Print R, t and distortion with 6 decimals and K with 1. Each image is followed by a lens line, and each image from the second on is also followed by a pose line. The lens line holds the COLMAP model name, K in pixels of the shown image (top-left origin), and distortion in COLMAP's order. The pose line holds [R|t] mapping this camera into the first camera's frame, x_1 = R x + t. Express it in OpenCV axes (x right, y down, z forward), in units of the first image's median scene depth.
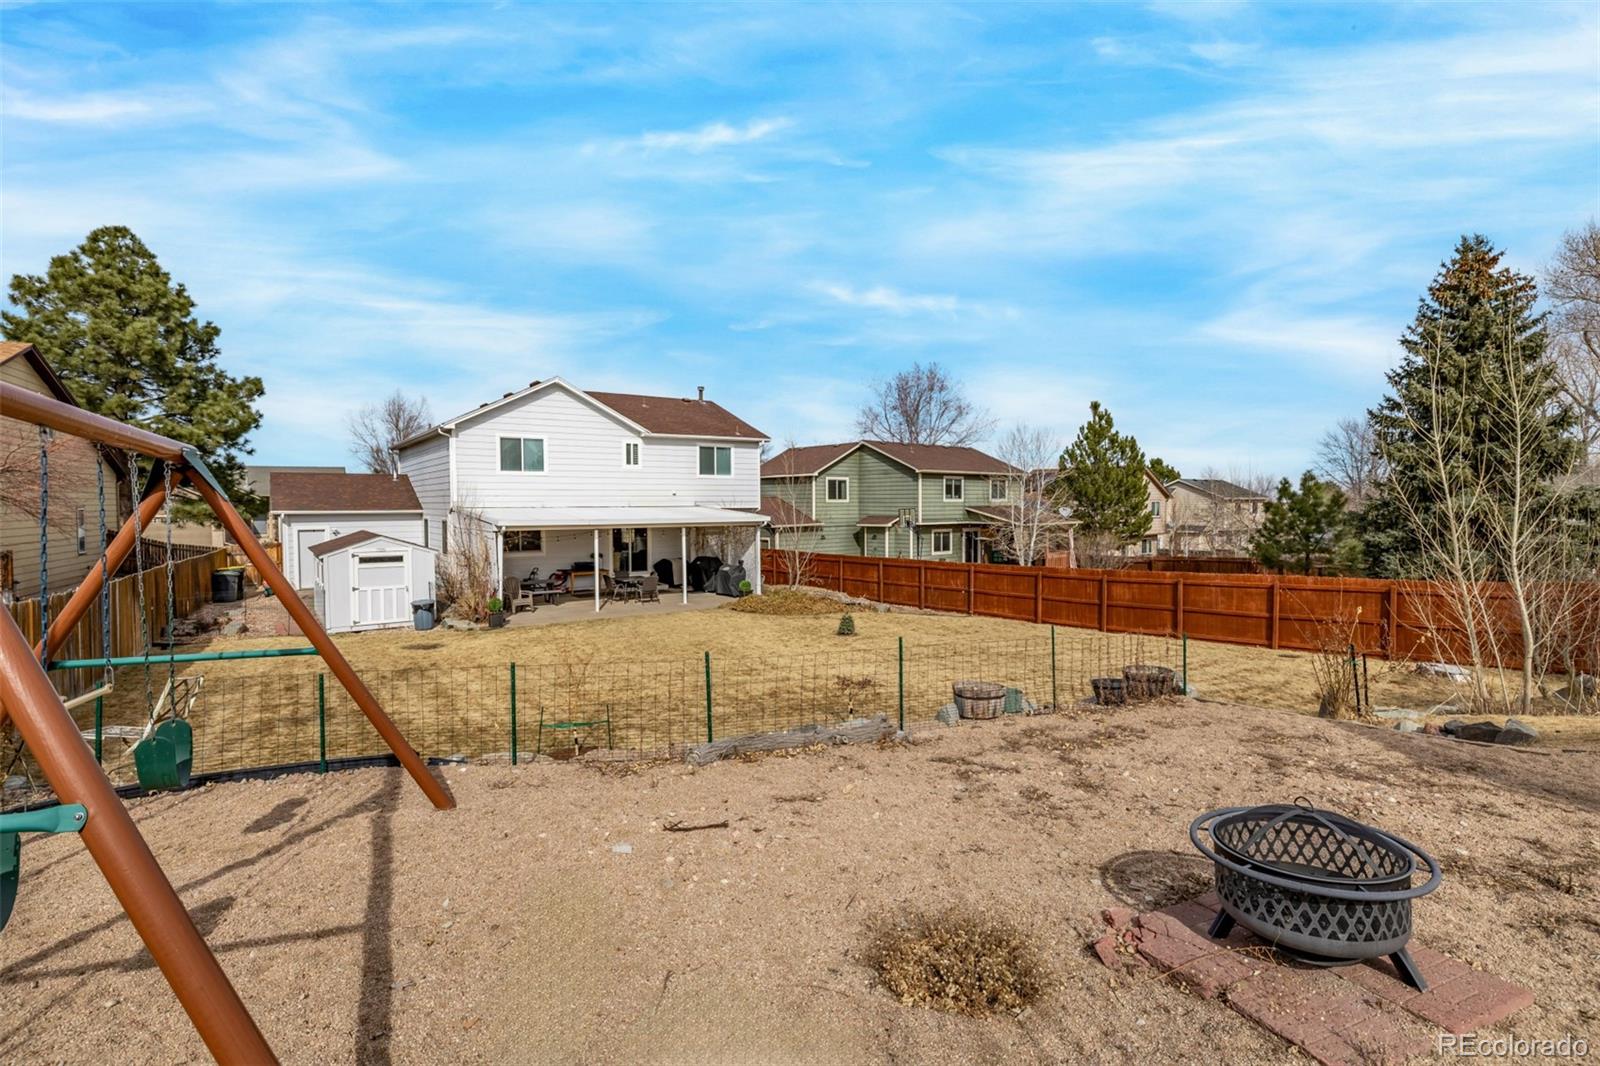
lens RADIAL K [[749.1, 0, 803.6], [0, 749.1, 527.6], [0, 0, 1]] dist [-0.015489, 0.010557]
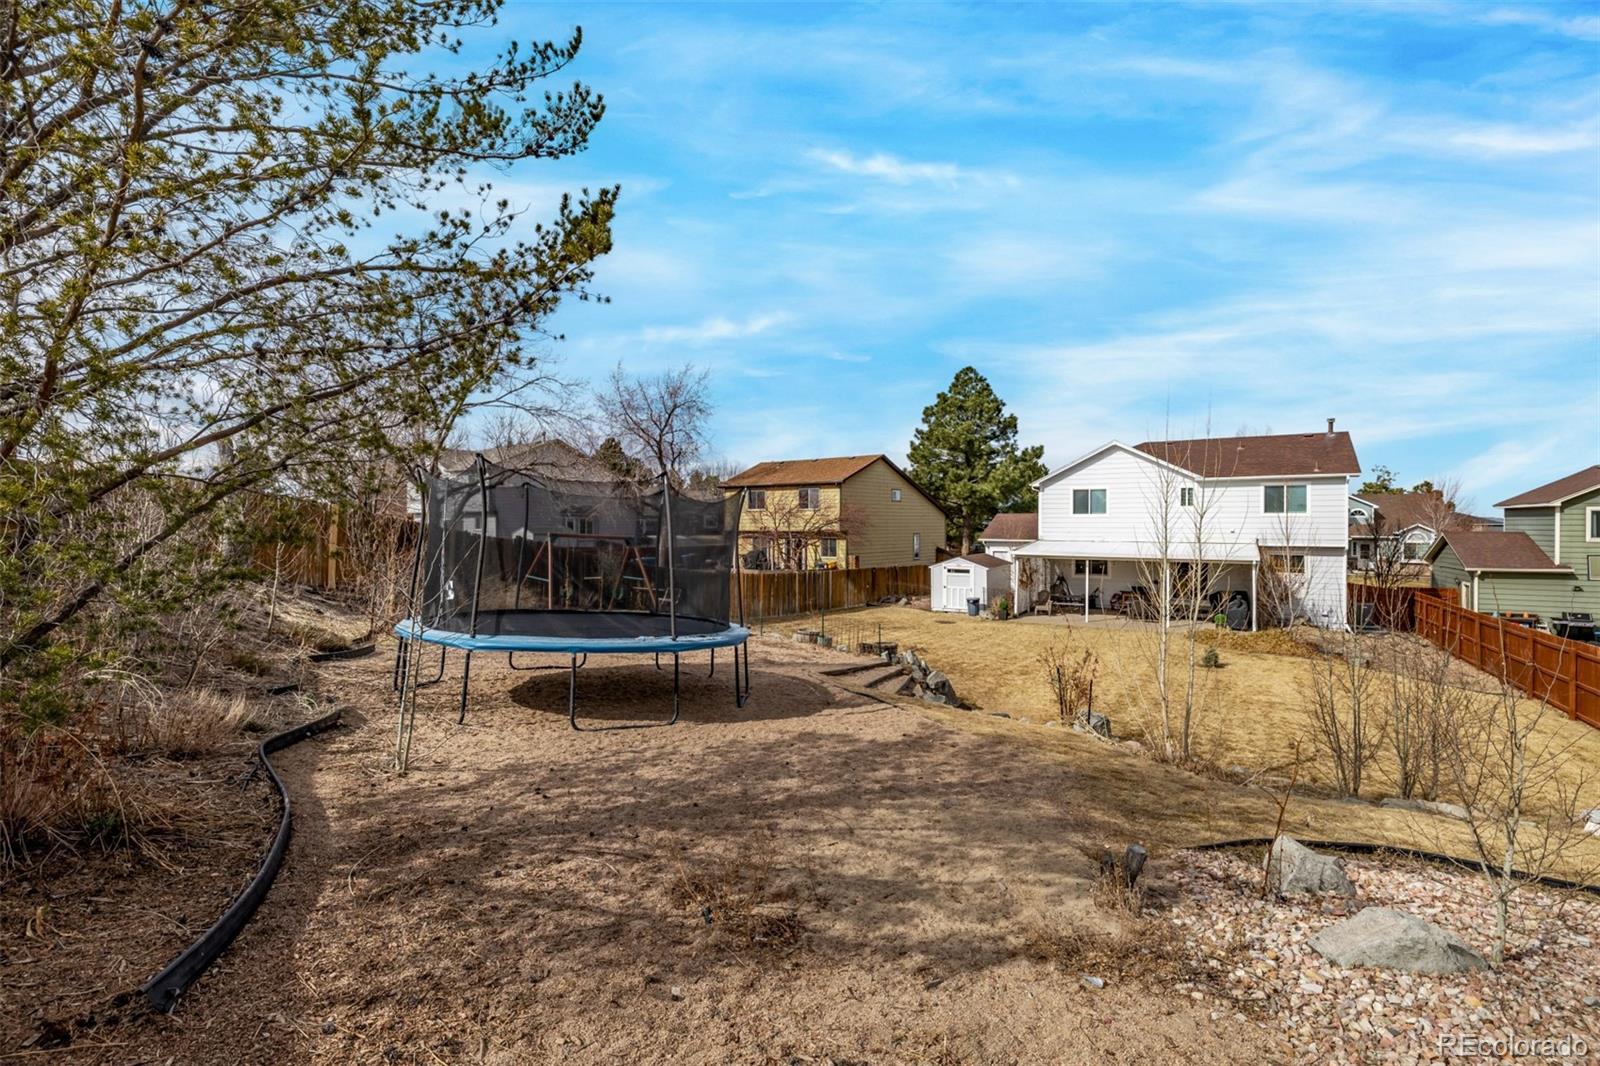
lens RADIAL K [[749.1, 0, 803.6], [0, 749.1, 527.6], [0, 0, 1]] dist [-0.015489, 0.010557]
pose [[0.384922, 0.011987, -0.922871, 0.571483], [-0.035049, 0.999384, -0.001638, -0.026789], [0.922283, 0.032976, 0.385105, 0.013982]]
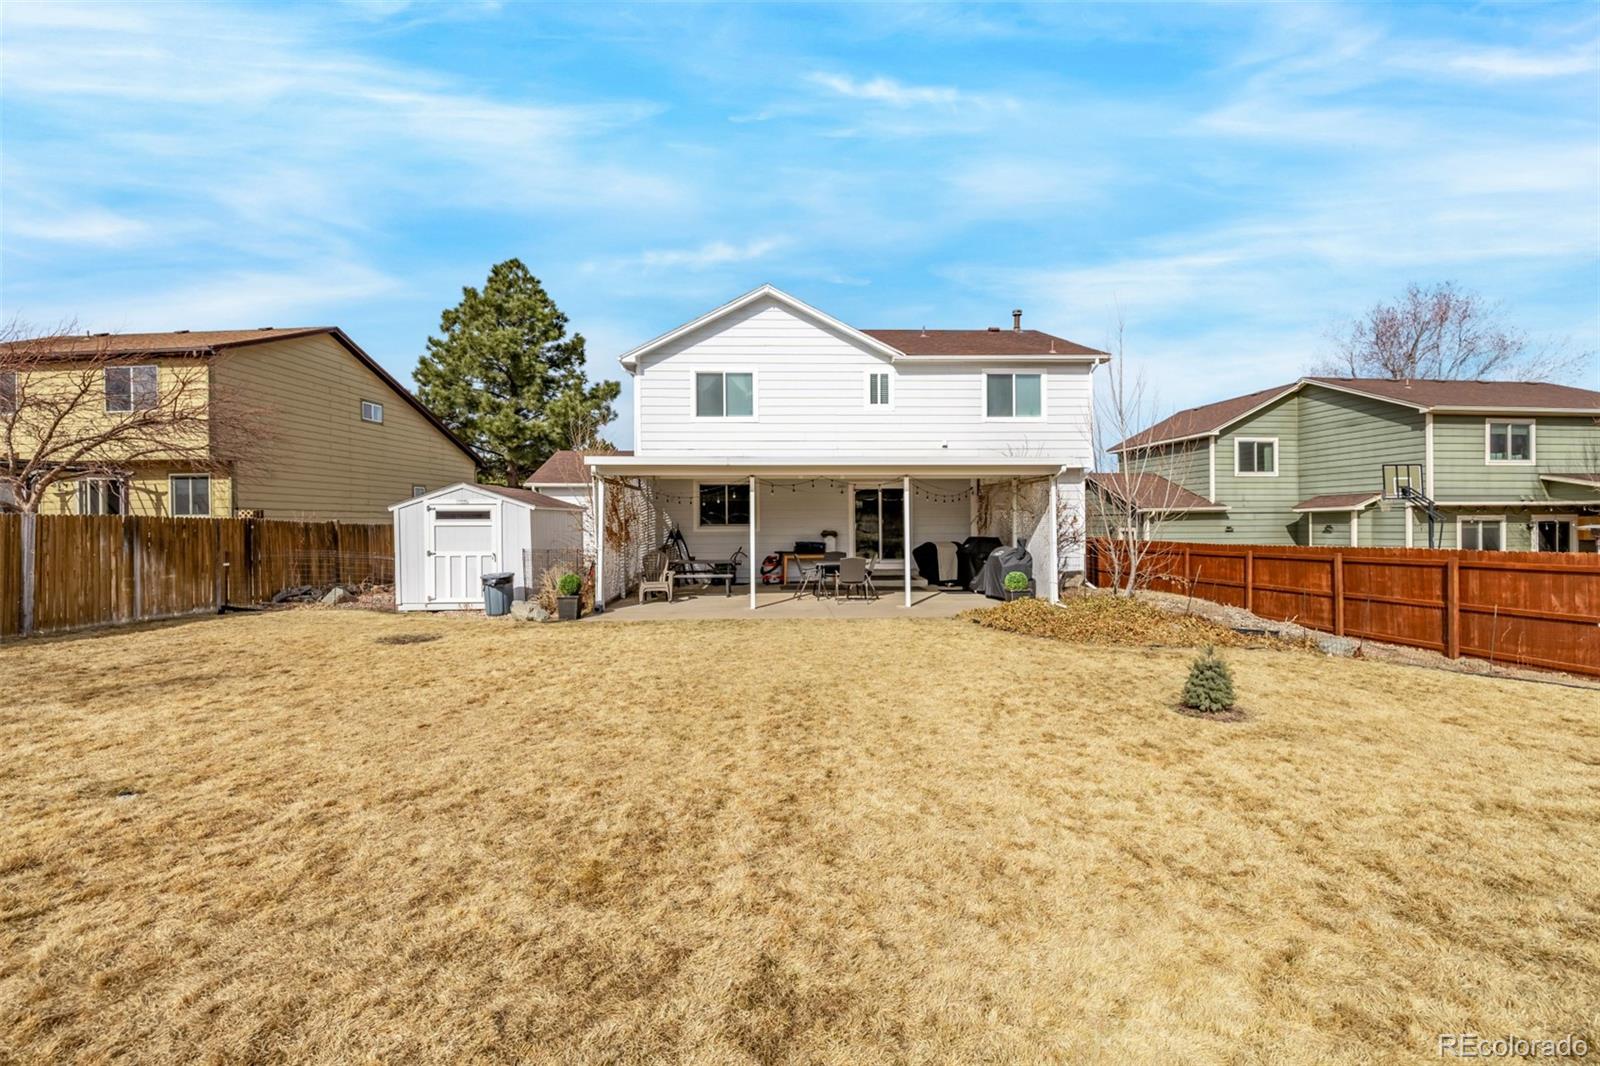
lens RADIAL K [[672.0, 0, 798.0], [0, 672.0, 528.6], [0, 0, 1]] dist [-0.000449, 0.000152]
pose [[0.834703, 0.000521, -0.550701, 0.048344], [-0.015177, 0.999641, -0.022058, 0.043463], [0.550492, 0.026769, 0.834411, 0.417945]]
